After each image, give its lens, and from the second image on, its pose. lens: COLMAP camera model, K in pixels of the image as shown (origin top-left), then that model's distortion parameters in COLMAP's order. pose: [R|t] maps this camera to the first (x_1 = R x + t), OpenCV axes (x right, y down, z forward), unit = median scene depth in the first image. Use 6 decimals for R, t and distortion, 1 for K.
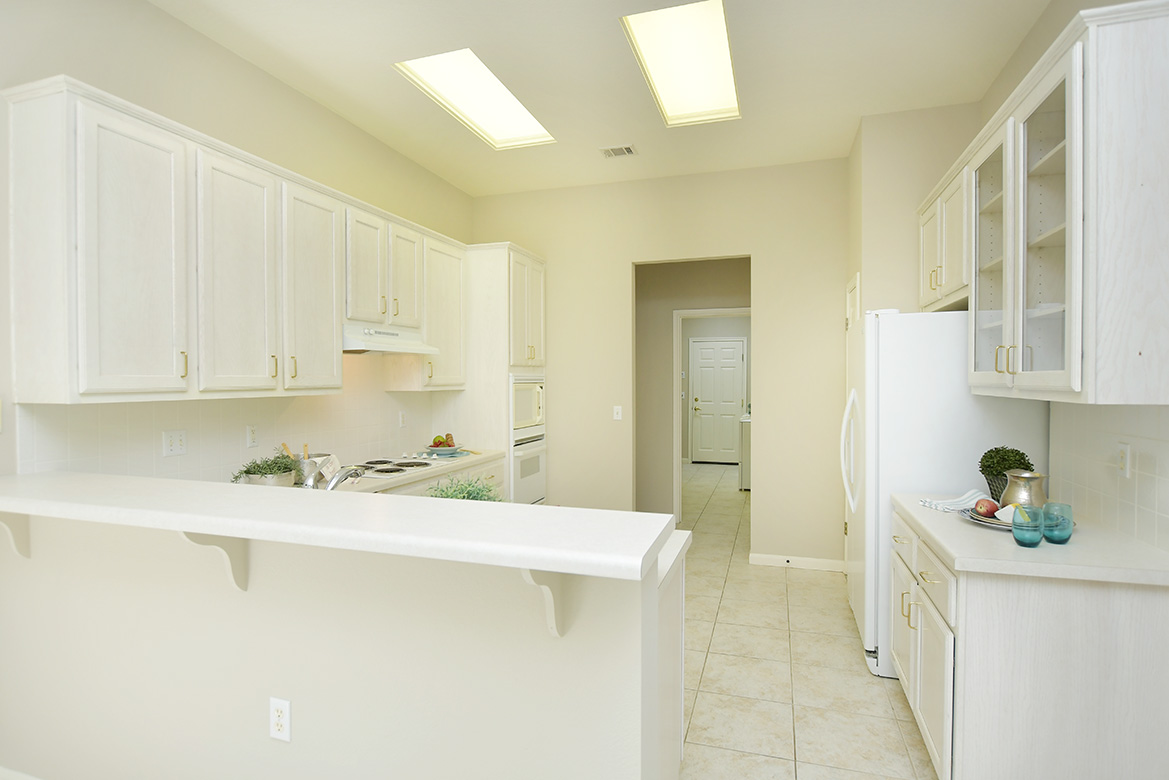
lens RADIAL K [[601.4, 0, 583.4], [0, 601.4, 387.3], [0, 0, 1]] dist [0.000635, 0.000020]
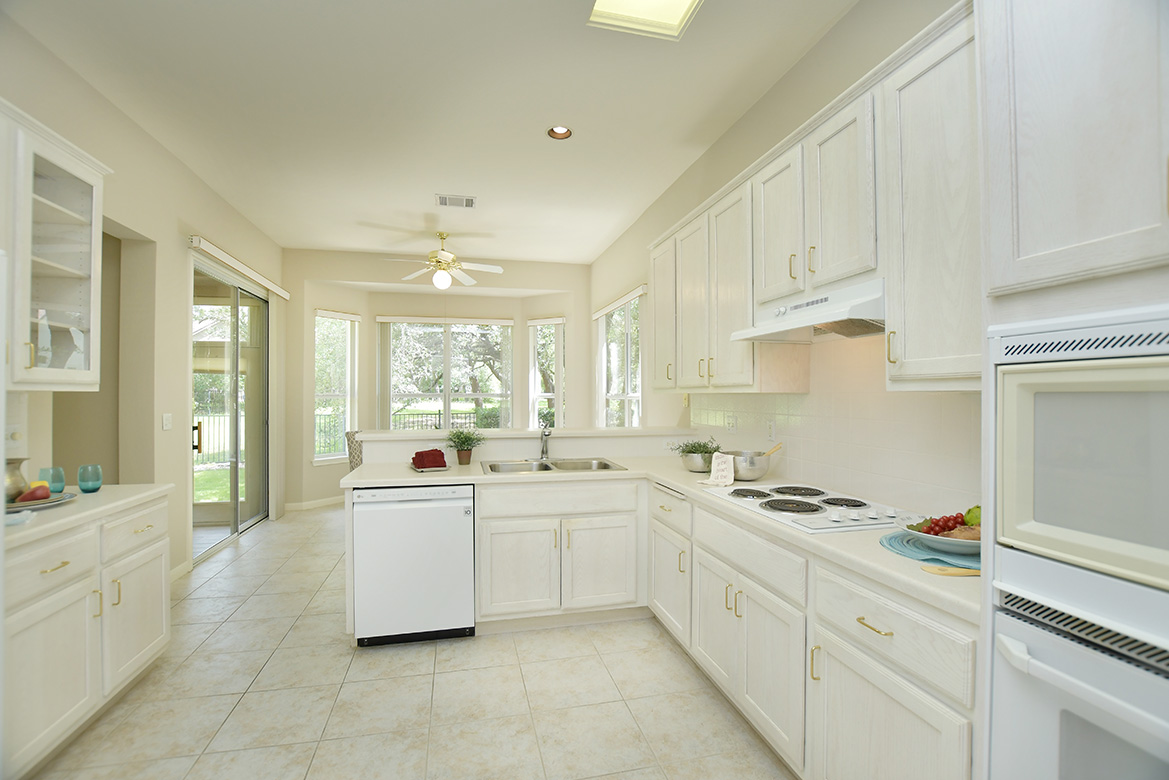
lens RADIAL K [[519.0, 0, 584.2], [0, 519.0, 392.1], [0, 0, 1]] dist [-0.027444, 0.000980]
pose [[-0.853676, -0.000323, -0.520805, 0.238101], [-0.004564, 0.999966, 0.006859, 0.008424], [0.520785, 0.008233, -0.853648, 1.742547]]
